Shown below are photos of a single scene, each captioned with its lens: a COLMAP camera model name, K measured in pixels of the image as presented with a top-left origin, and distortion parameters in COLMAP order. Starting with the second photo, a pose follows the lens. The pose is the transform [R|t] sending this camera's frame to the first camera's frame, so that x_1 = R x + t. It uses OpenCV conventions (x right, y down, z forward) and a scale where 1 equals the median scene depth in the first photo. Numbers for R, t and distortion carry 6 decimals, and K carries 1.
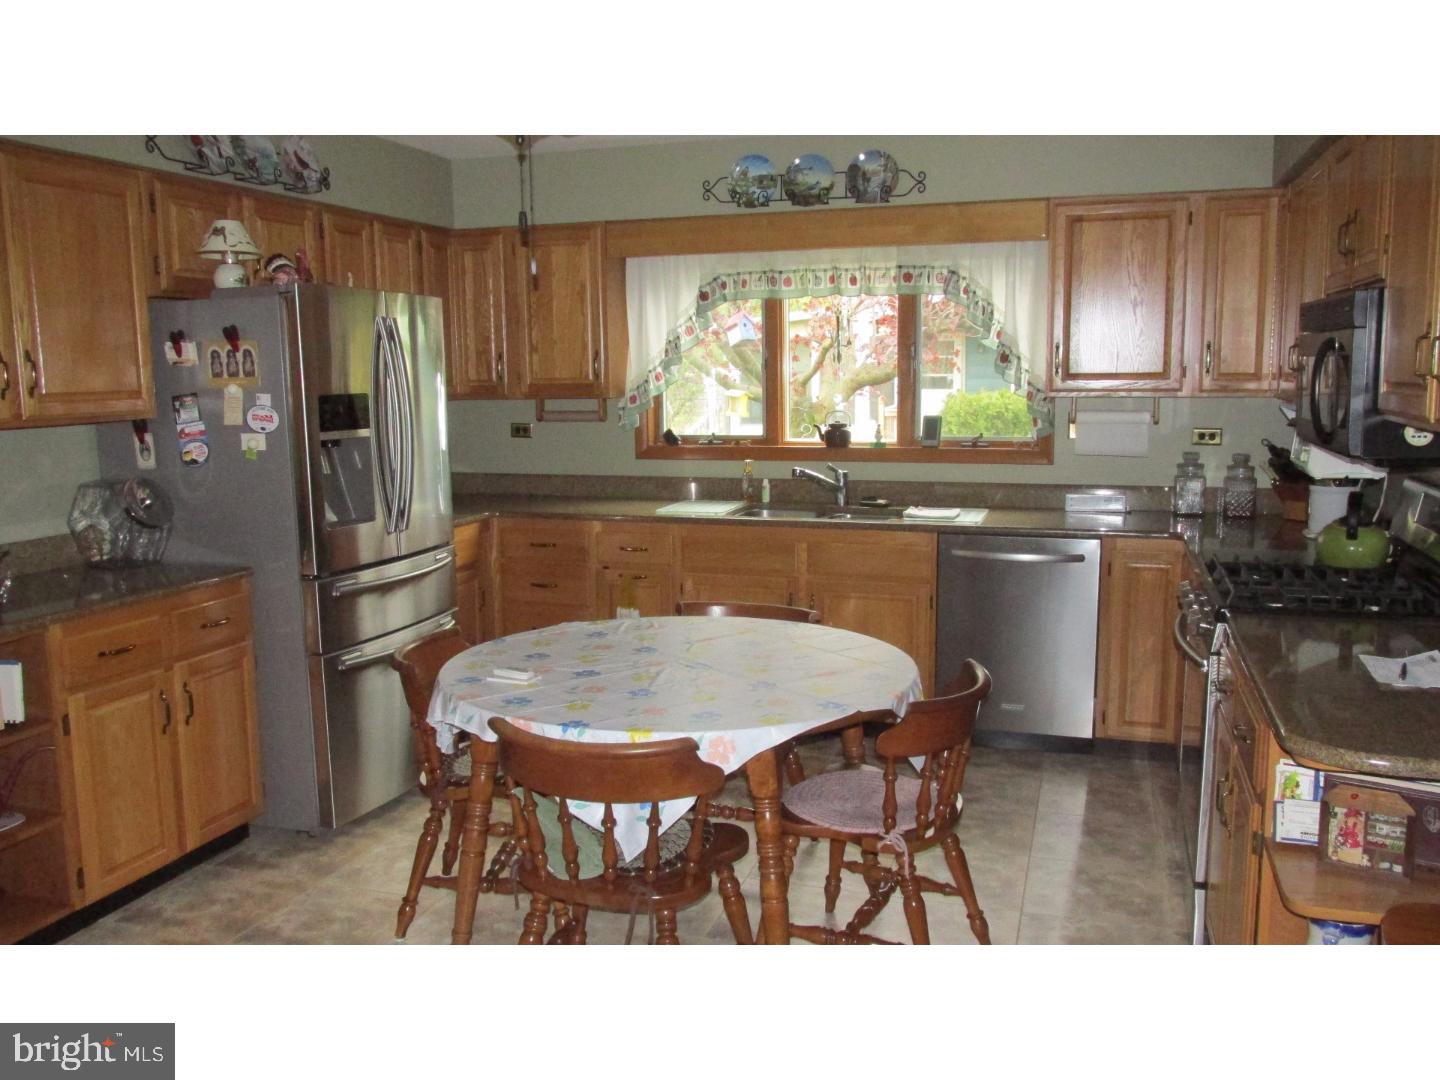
lens RADIAL K [[1189.9, 0, 718.9], [0, 1189.9, 540.3], [0, 0, 1]] dist [-0.030705, 0.002007]
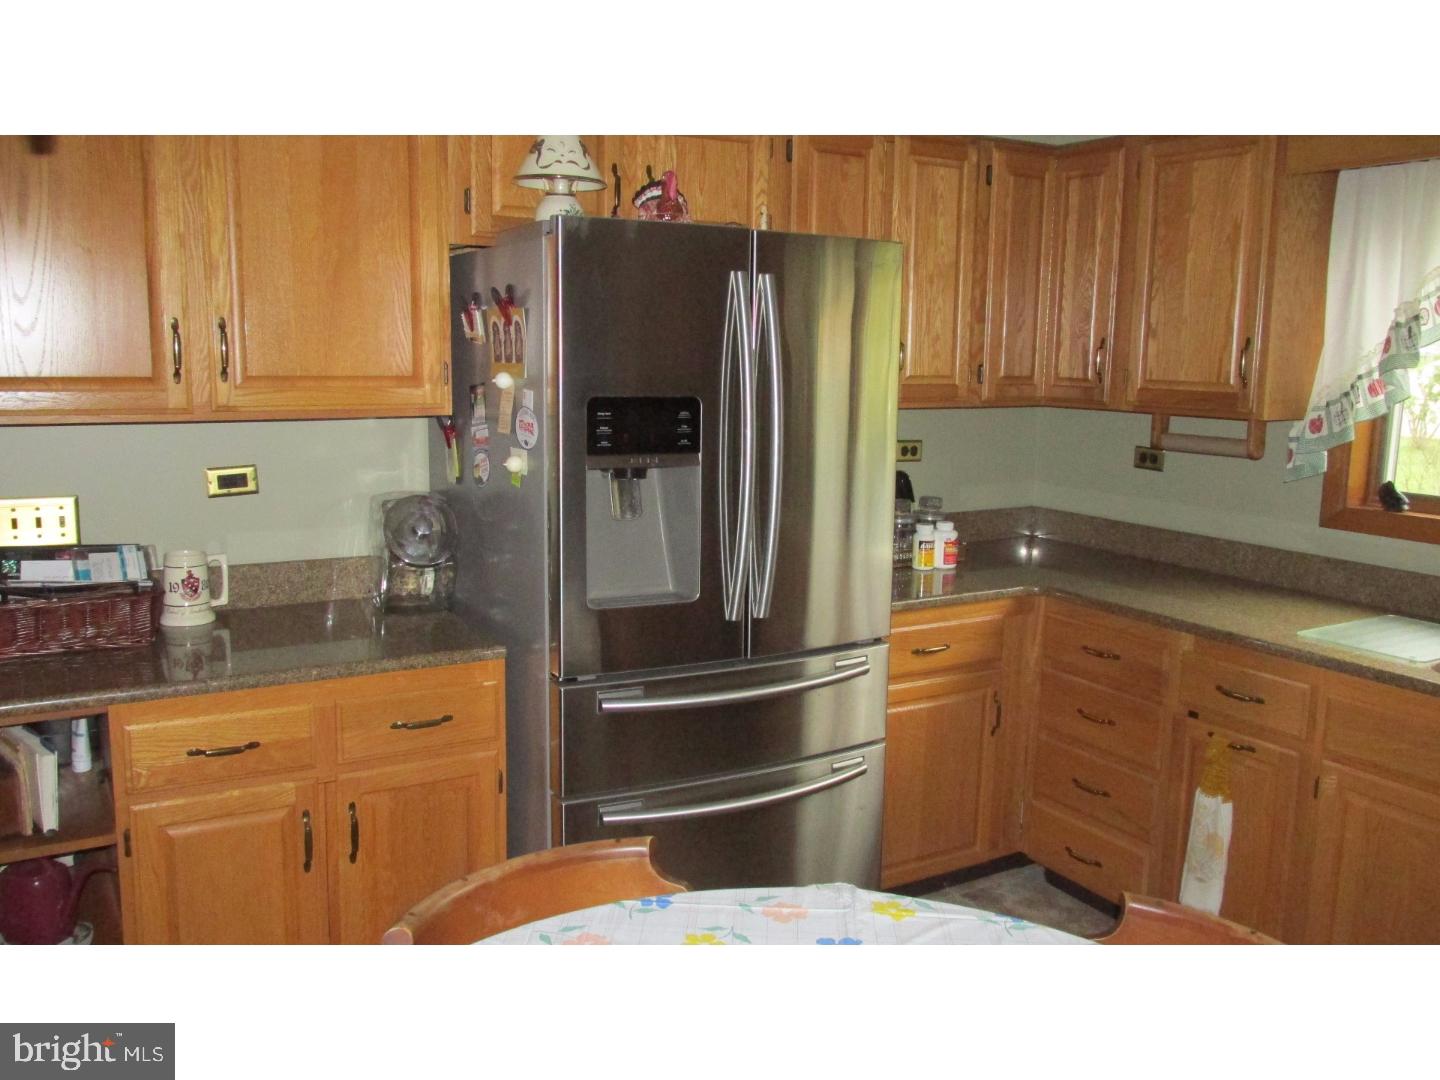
lens RADIAL K [[1189.9, 0, 722.9], [0, 1189.9, 540.0], [0, 0, 1]] dist [-0.030705, 0.002007]
pose [[0.751688, 0.132181, -0.646137, 0.088655], [-0.121870, 0.990677, 0.060886, -0.064456], [0.648161, 0.032977, 0.760789, 0.390975]]
